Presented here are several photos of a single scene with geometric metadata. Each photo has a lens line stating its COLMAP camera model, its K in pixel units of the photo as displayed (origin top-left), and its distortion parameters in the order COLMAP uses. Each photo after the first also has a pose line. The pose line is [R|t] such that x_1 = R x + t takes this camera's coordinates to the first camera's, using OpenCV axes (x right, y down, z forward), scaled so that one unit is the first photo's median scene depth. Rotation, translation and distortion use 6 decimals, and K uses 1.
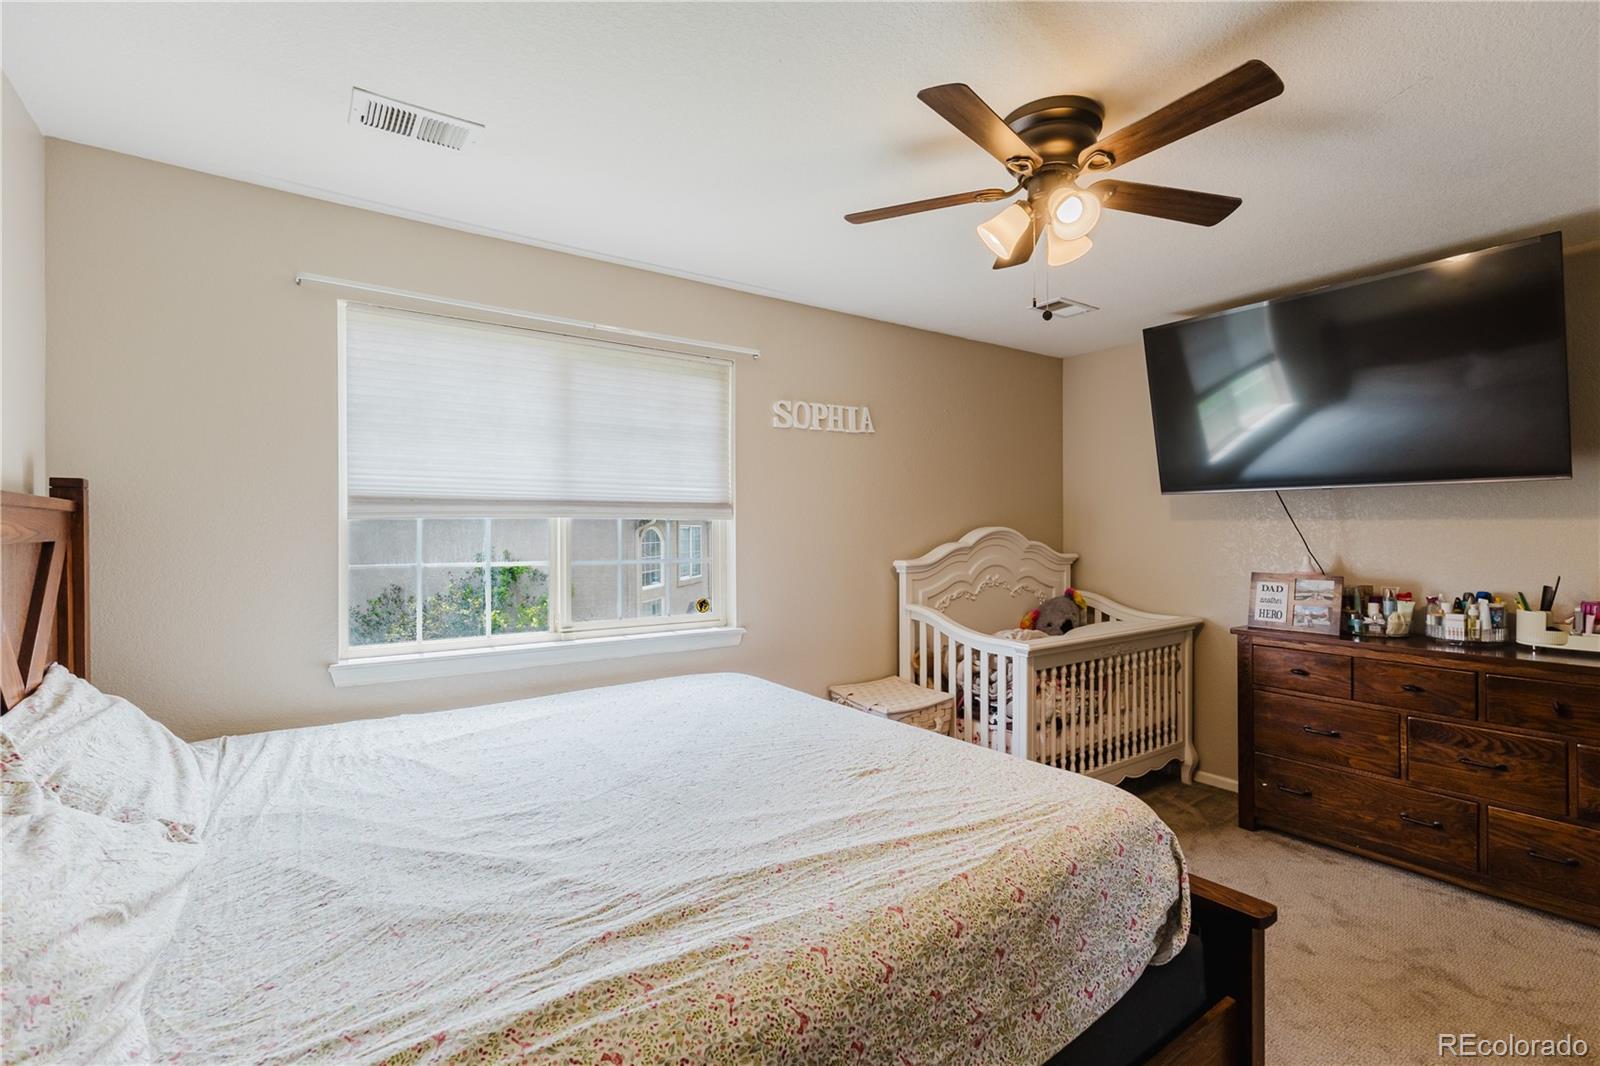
lens RADIAL K [[731.7, 0, 806.3], [0, 731.7, 526.8], [0, 0, 1]] dist [0.001621, 0.000706]
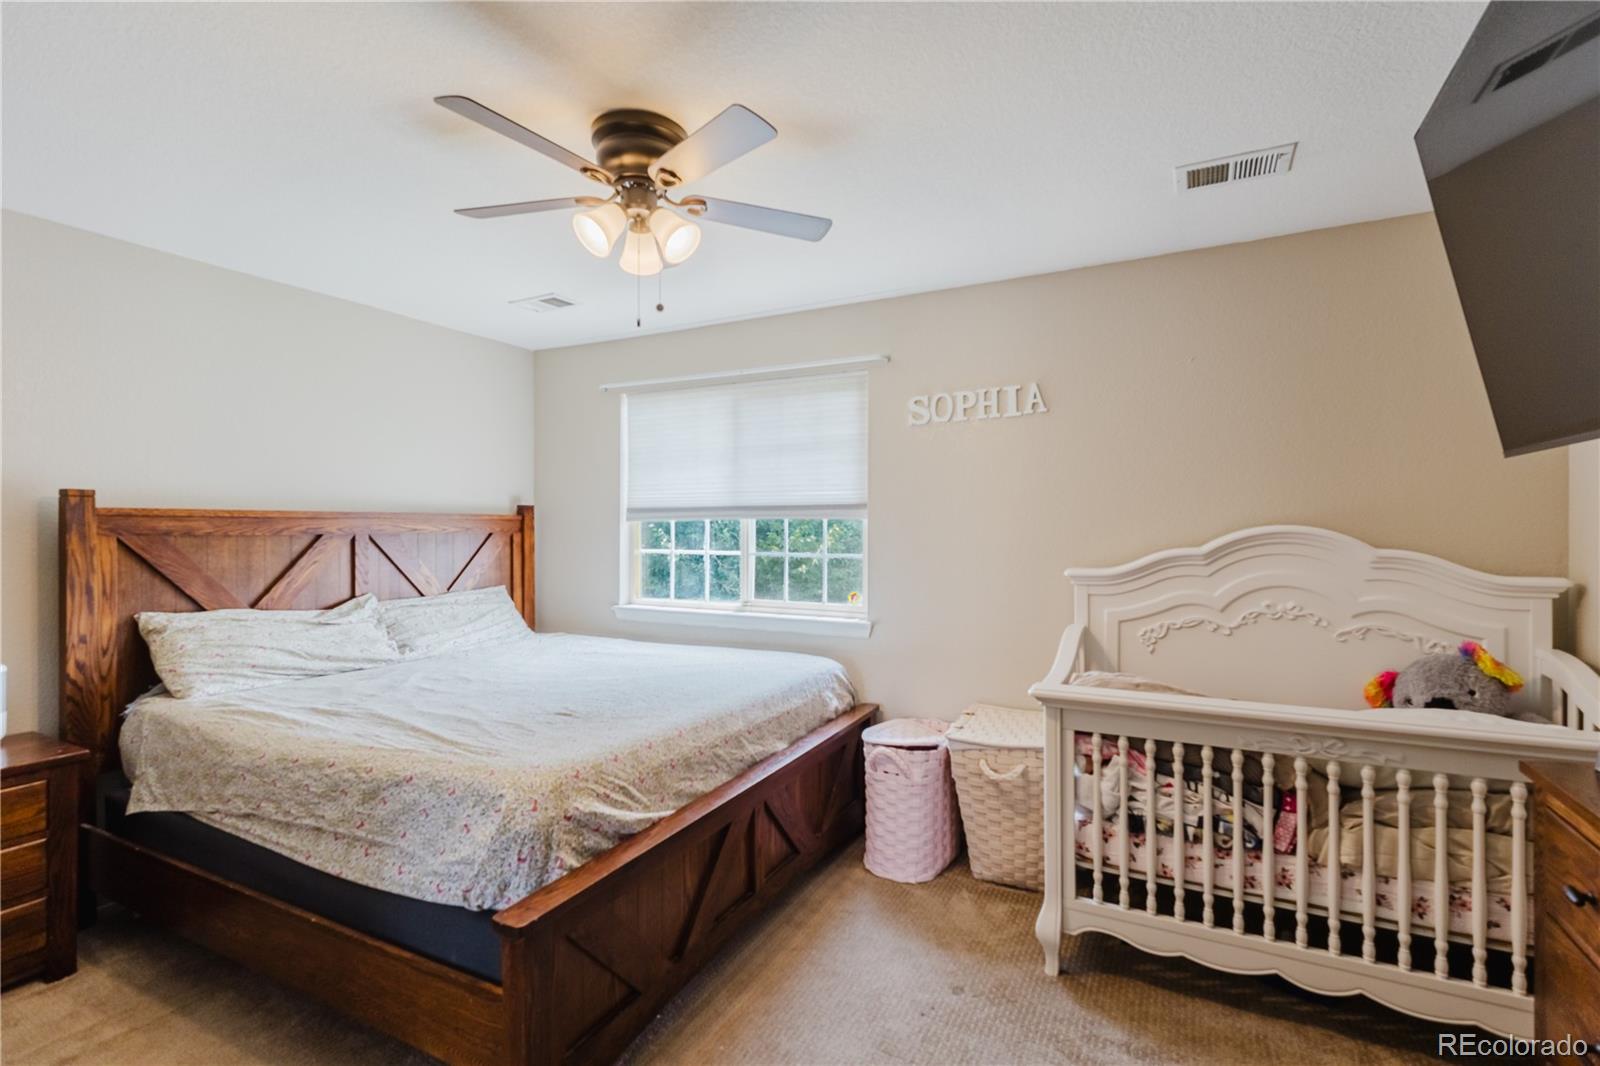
lens RADIAL K [[731.7, 0, 809.3], [0, 731.7, 531.4], [0, 0, 1]] dist [0.001621, 0.000706]
pose [[0.452313, 0.007094, -0.891831, 0.800180], [0.000435, 0.999966, 0.008175, -0.000529], [0.891859, -0.004085, 0.452295, 0.441844]]
